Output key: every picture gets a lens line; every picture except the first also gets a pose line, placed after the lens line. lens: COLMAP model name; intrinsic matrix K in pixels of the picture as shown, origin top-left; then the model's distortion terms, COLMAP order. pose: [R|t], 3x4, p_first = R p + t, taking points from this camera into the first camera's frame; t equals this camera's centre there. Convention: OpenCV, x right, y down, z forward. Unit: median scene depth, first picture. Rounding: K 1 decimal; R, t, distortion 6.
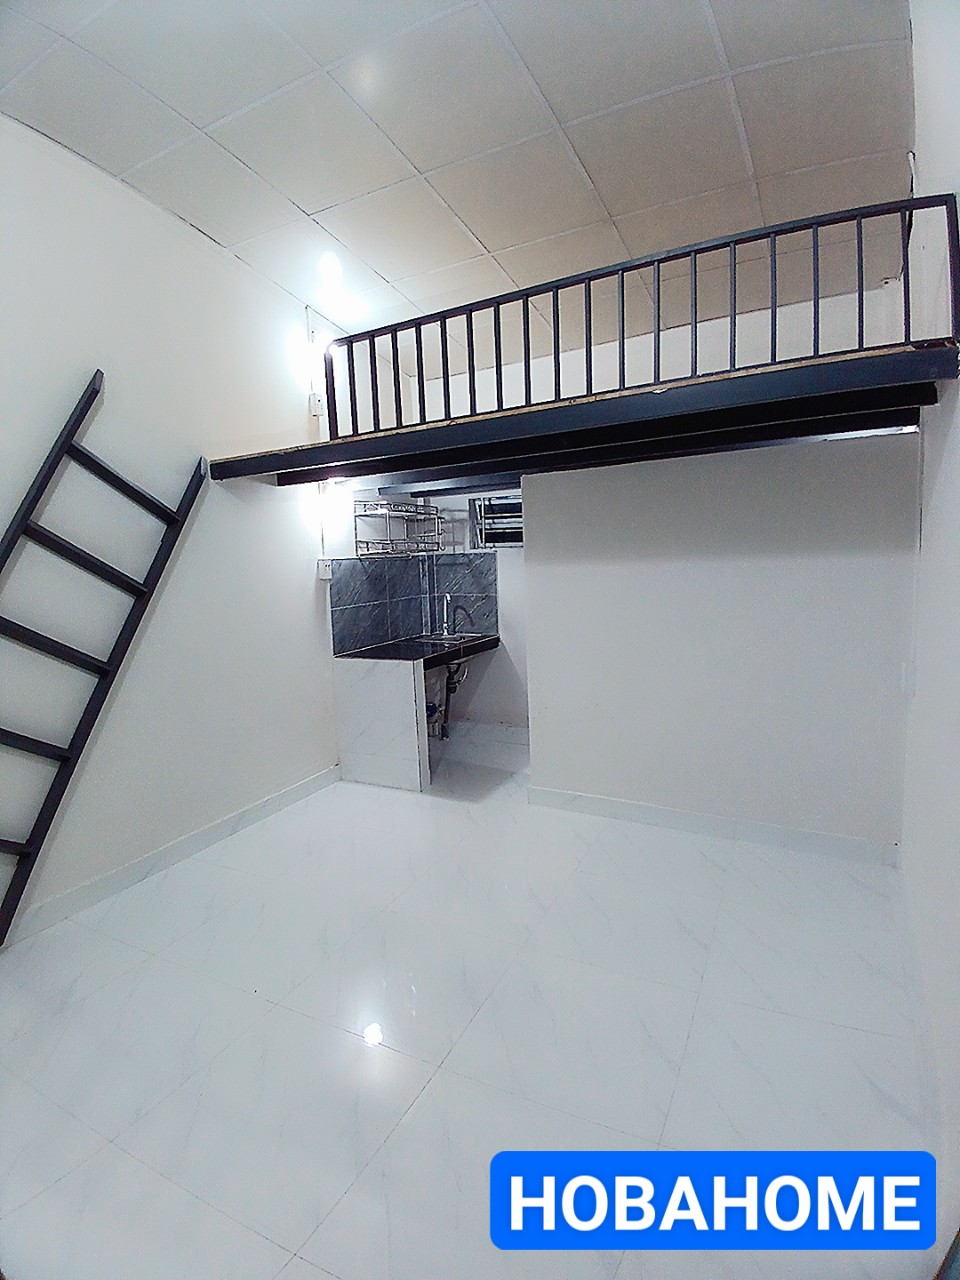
lens RADIAL K [[637.9, 0, 464.0], [0, 637.9, 639.5], [0, 0, 1]] dist [0.033401, -0.068493]
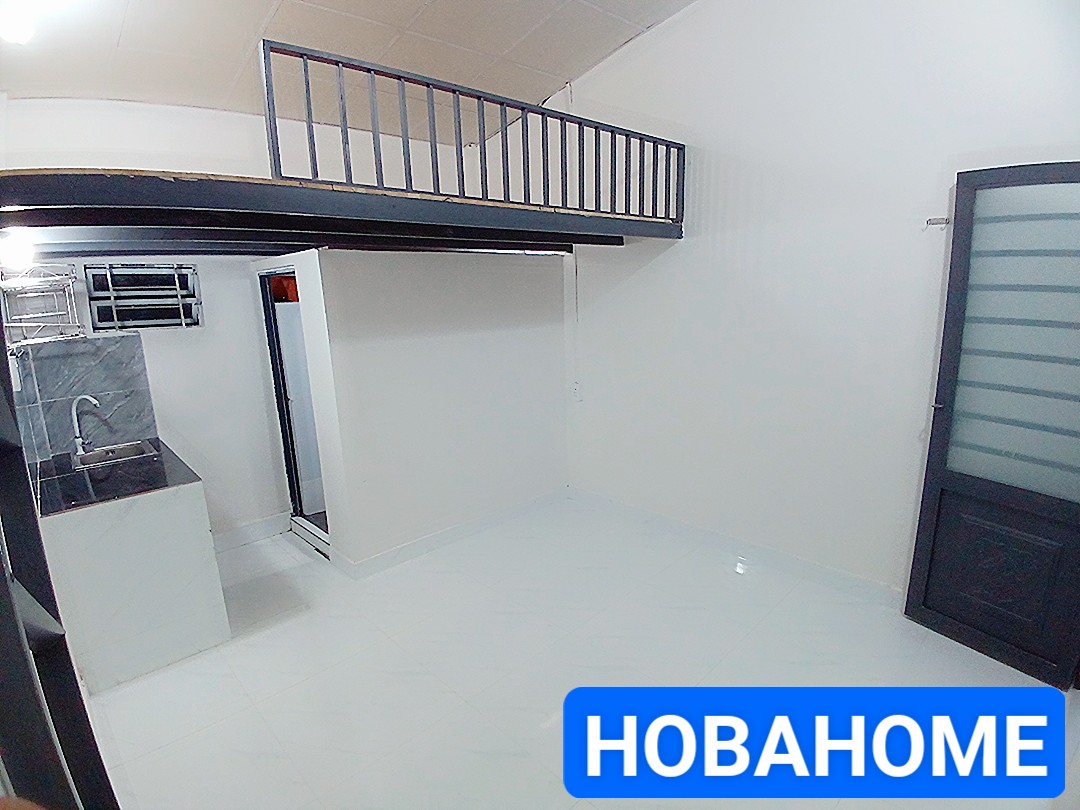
lens RADIAL K [[538.3, 0, 535.7], [0, 538.3, 422.9], [0, 0, 1]] dist [0.033401, -0.068493]
pose [[0.301674, -0.187850, 0.934722, -0.435515], [0.152632, 0.977268, 0.147140, -0.052527], [-0.941114, 0.098281, 0.323488, 0.334146]]
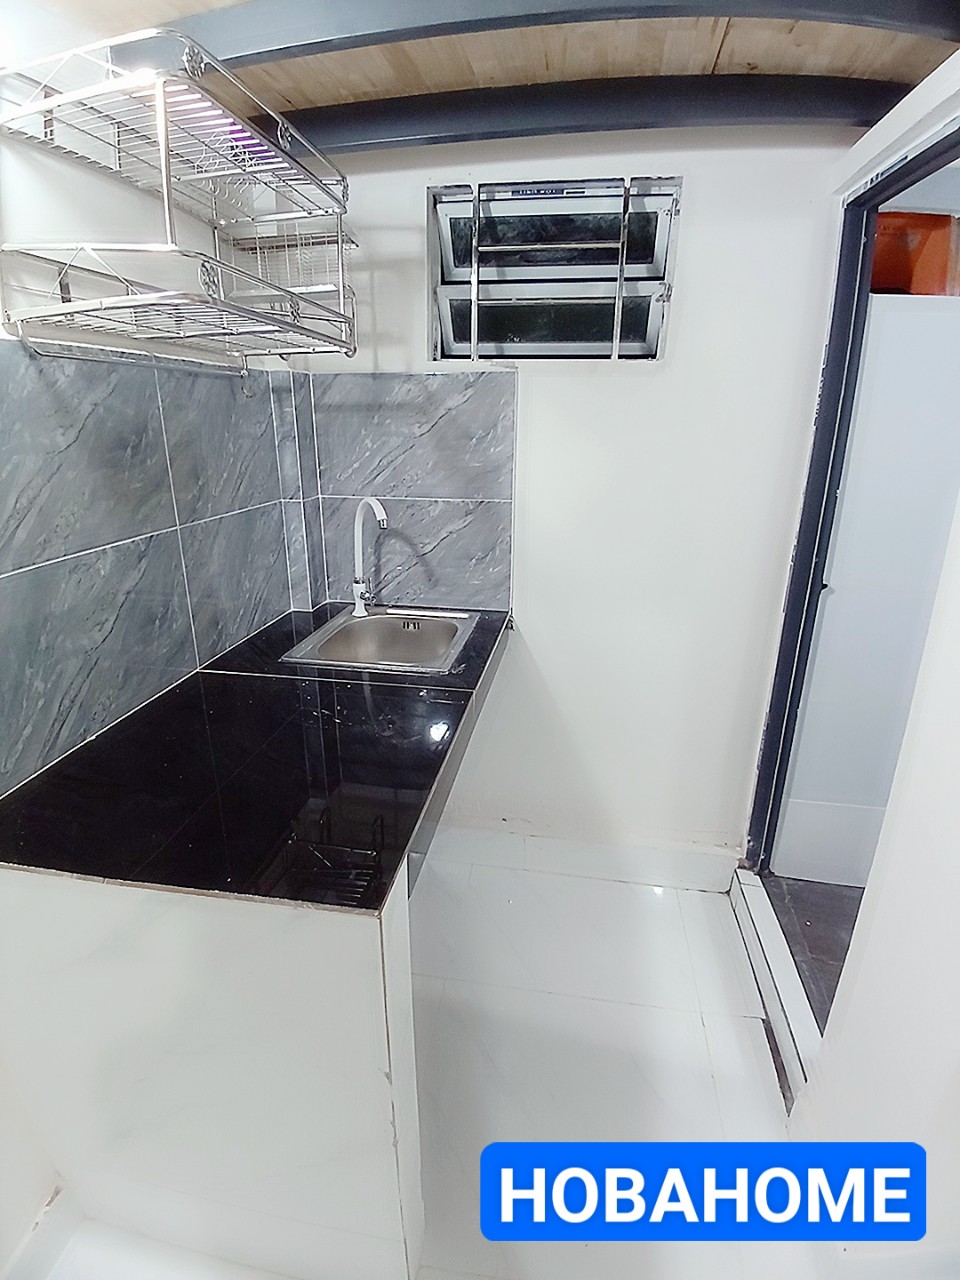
lens RADIAL K [[637.9, 0, 464.0], [0, 637.9, 639.5], [0, 0, 1]] dist [0.033401, -0.068493]
pose [[0.950587, -0.068857, 0.302725, -0.084929], [0.011615, 0.982299, 0.186959, -0.061166], [-0.310240, -0.174204, 0.934561, 0.663660]]
